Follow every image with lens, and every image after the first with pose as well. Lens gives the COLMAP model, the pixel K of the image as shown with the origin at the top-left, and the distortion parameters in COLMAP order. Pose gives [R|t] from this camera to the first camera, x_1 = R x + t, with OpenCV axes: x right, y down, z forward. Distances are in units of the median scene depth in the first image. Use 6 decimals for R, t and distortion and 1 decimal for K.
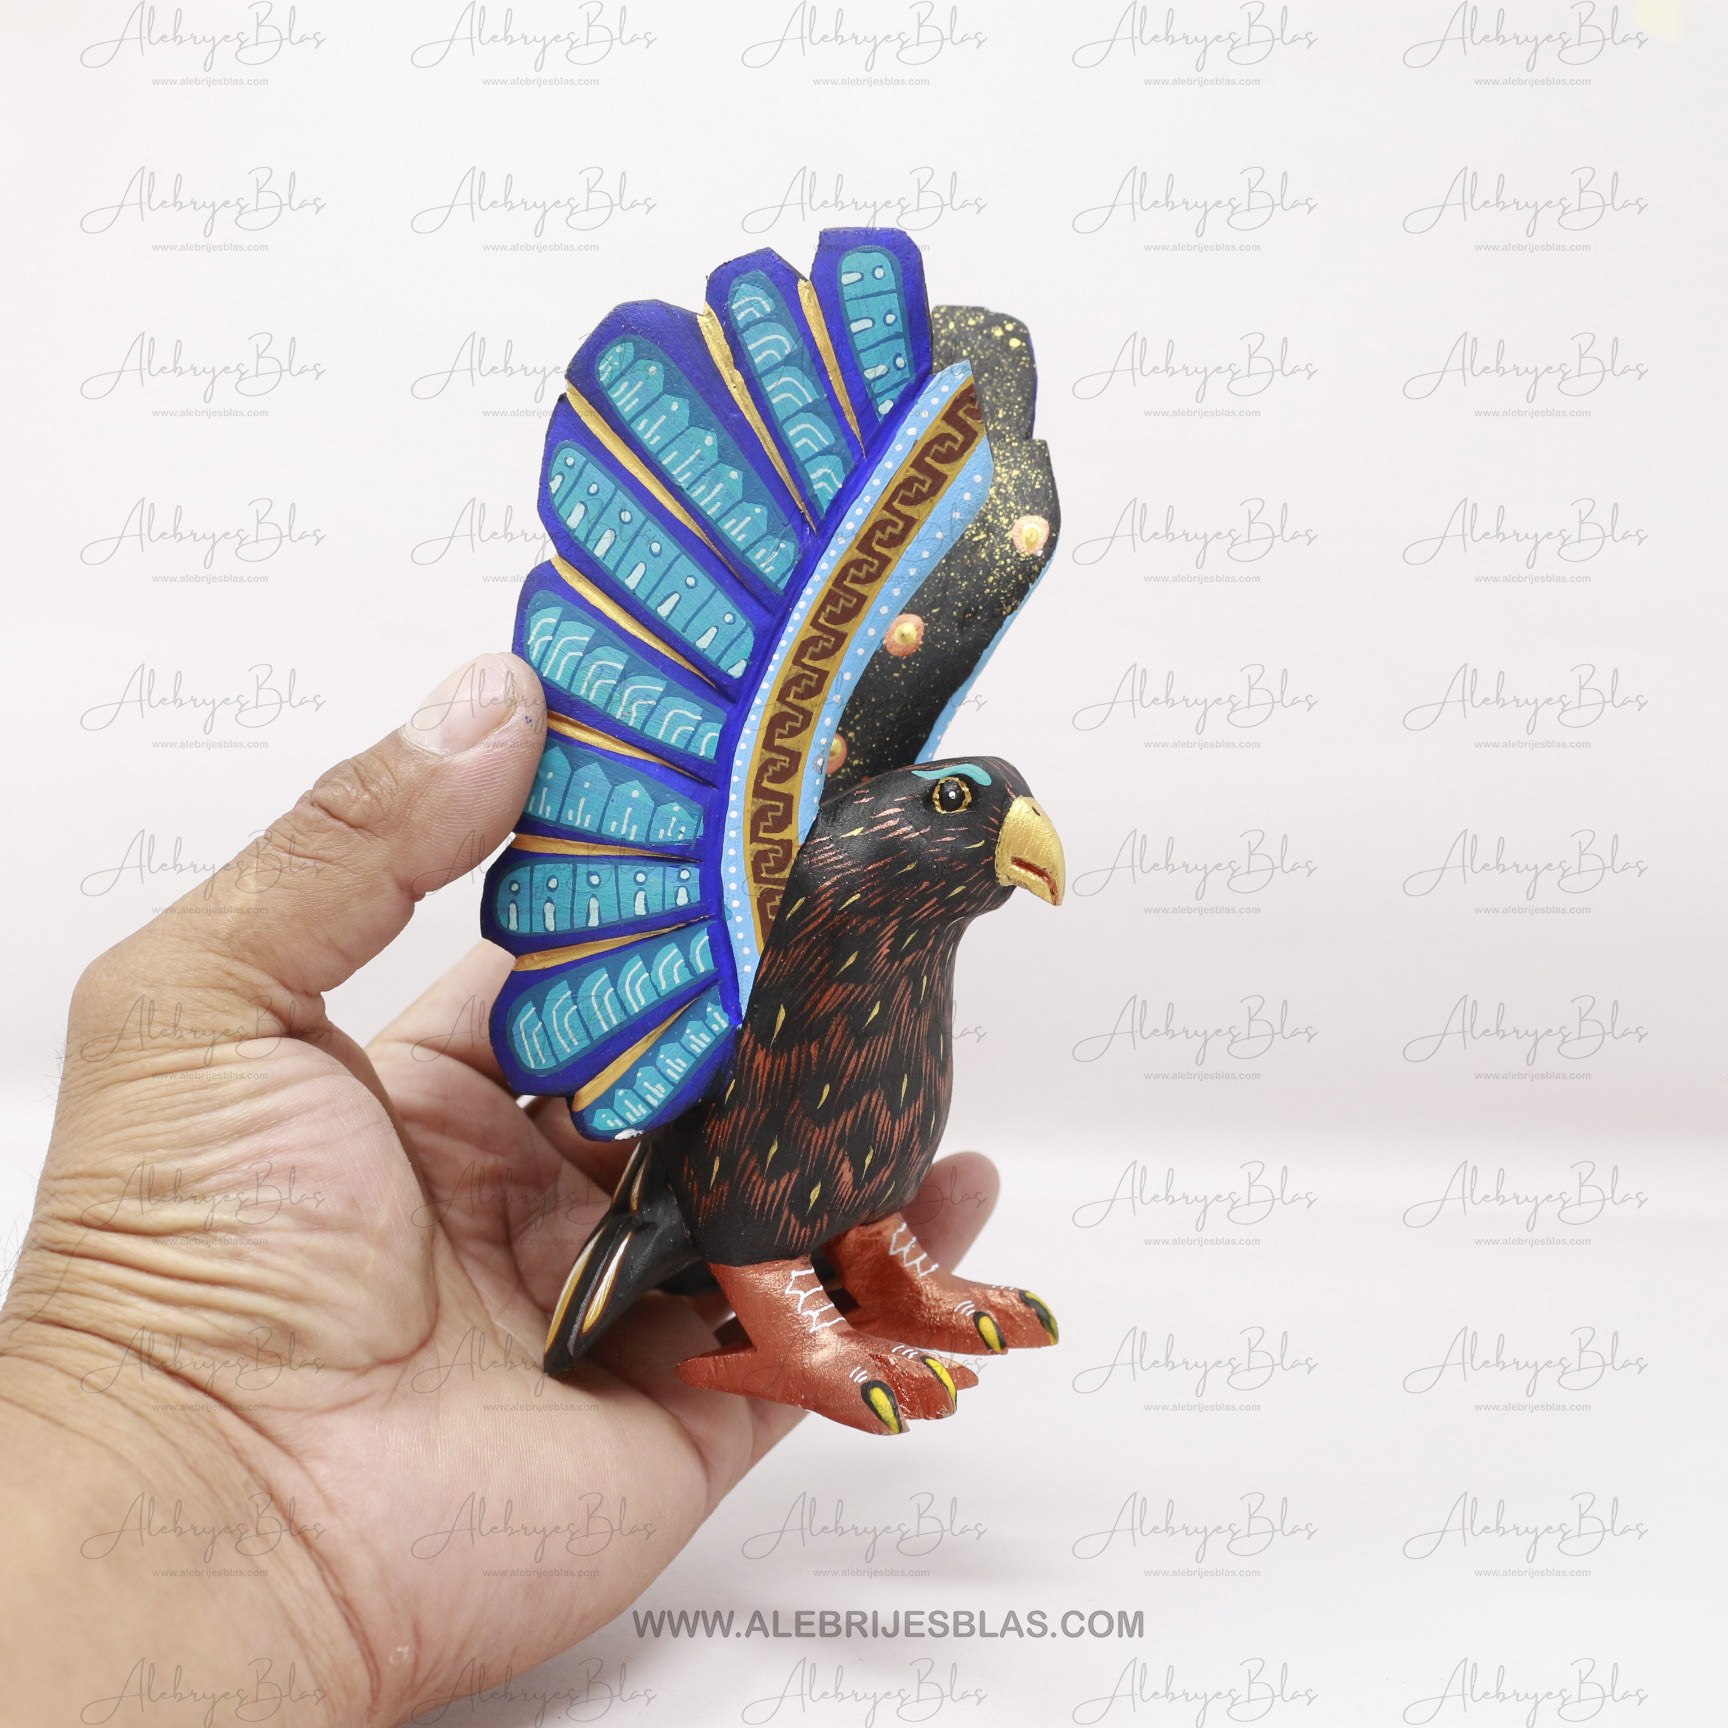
lens RADIAL K [[2100.9, 0, 872.9], [0, 2100.9, 862.0], [0, 0, 1]] dist [-0.162240, 0.000000]
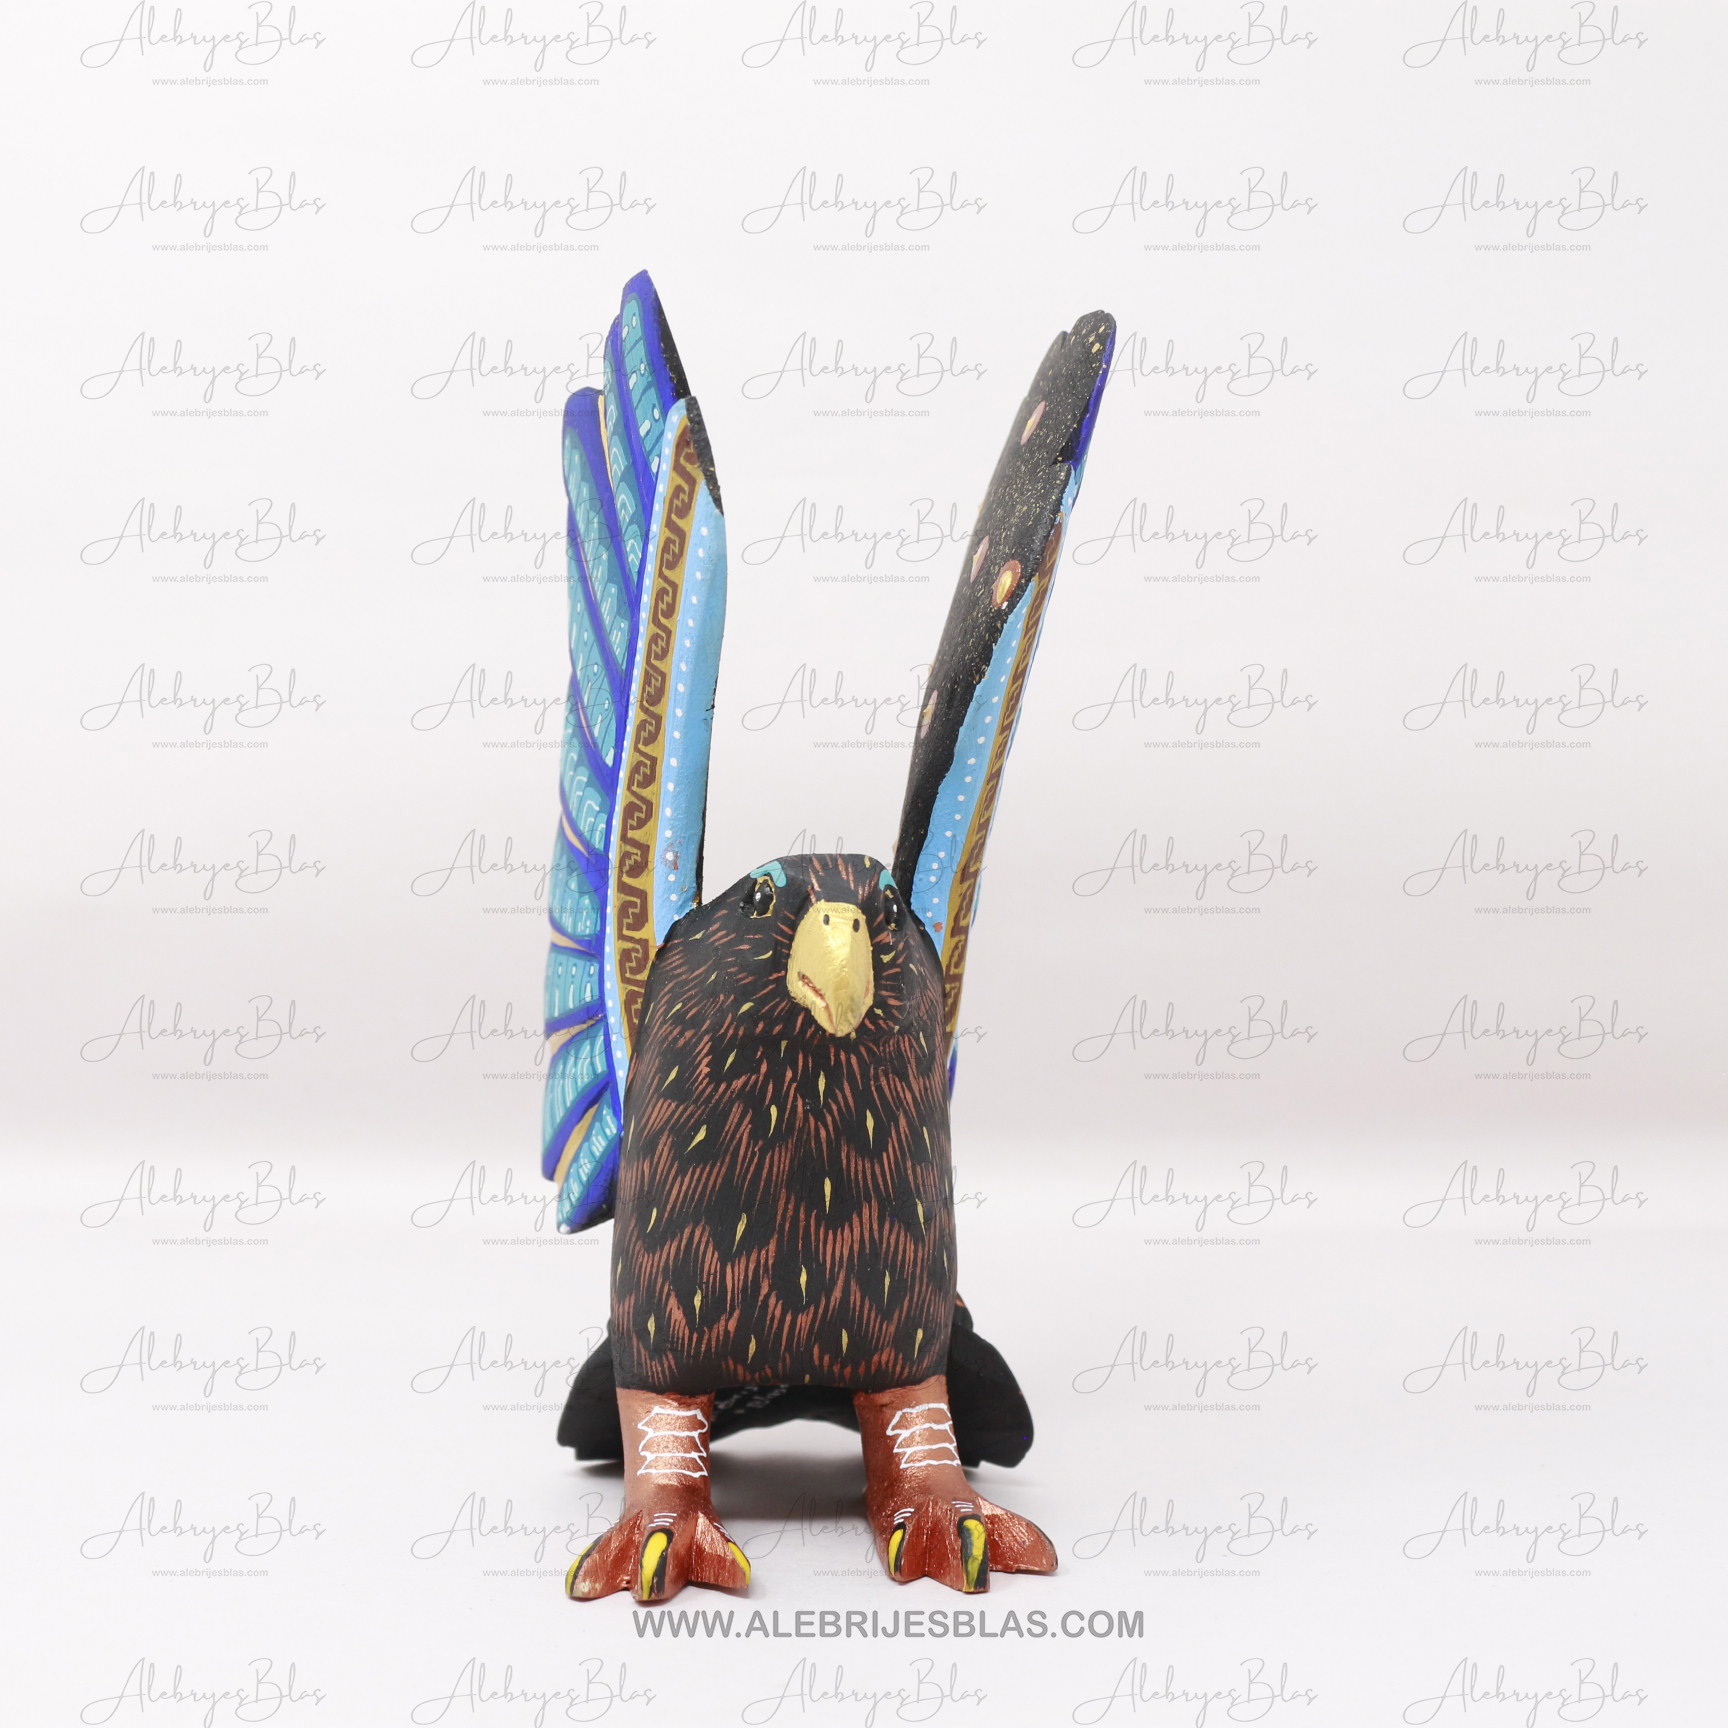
lens RADIAL K [[2100.9, 0, 865.0], [0, 2100.9, 874.5], [0, 0, 1]] dist [-0.162240, 0.000000]
pose [[0.583361, 0.021039, -0.811940, 0.767380], [-0.063011, 0.997824, -0.019416, -0.027163], [0.809765, 0.062488, 0.583418, 0.533154]]
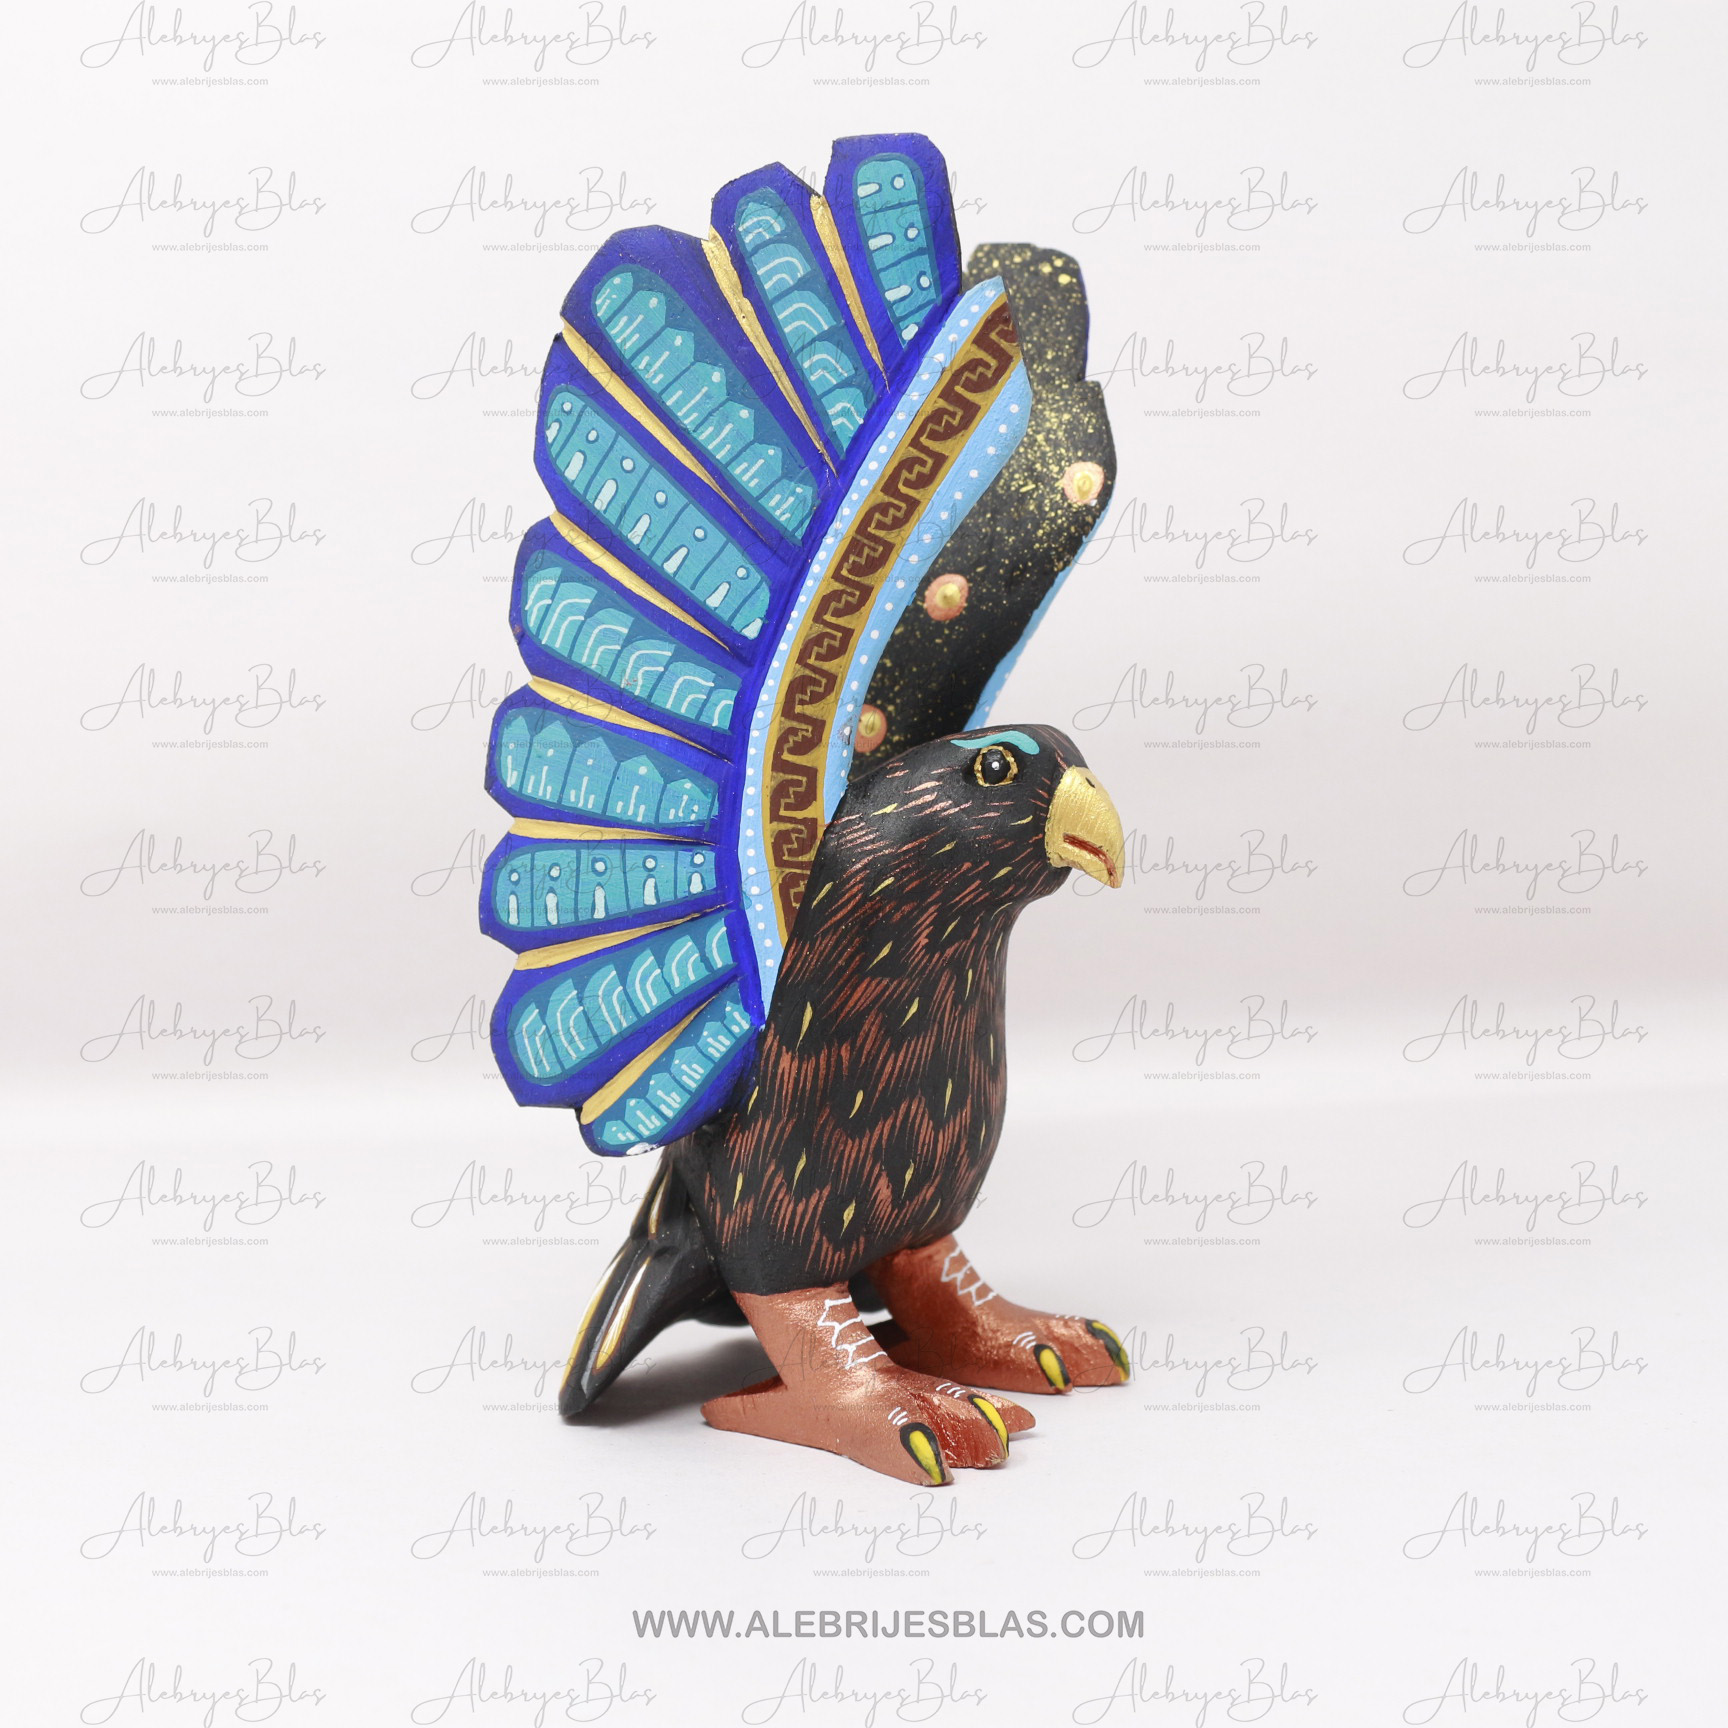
lens RADIAL K [[2100.9, 0, 854.7], [0, 2100.9, 851.3], [0, 0, 1]] dist [-0.162240, 0.000000]
pose [[0.998147, -0.016577, -0.058543, 0.029836], [0.015475, 0.999695, -0.019229, 0.021003], [0.058844, 0.018288, 0.998100, 0.105214]]
